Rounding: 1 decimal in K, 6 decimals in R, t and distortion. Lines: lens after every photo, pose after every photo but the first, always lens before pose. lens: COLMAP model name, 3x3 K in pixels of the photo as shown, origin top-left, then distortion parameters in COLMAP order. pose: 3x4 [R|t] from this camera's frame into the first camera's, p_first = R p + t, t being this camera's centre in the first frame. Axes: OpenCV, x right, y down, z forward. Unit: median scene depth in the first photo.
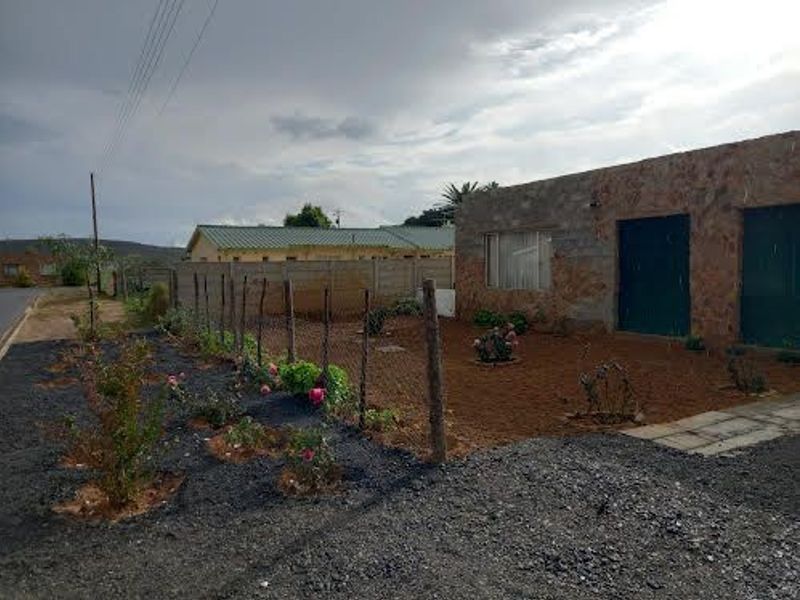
lens RADIAL K [[583.5, 0, 400.0], [0, 583.5, 300.0], [0, 0, 1]] dist [0.092288, -0.078407]
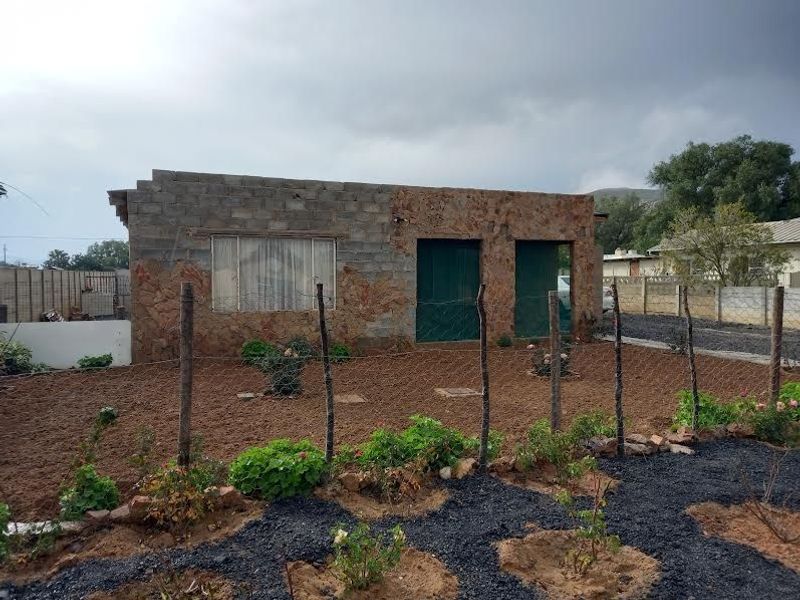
lens RADIAL K [[583.5, 0, 400.0], [0, 583.5, 300.0], [0, 0, 1]] dist [0.092288, -0.078407]
pose [[0.155457, -0.013564, 0.987750, -0.867151], [0.064309, 0.997924, 0.003583, -0.038944], [-0.985747, 0.062964, 0.156006, 1.127539]]
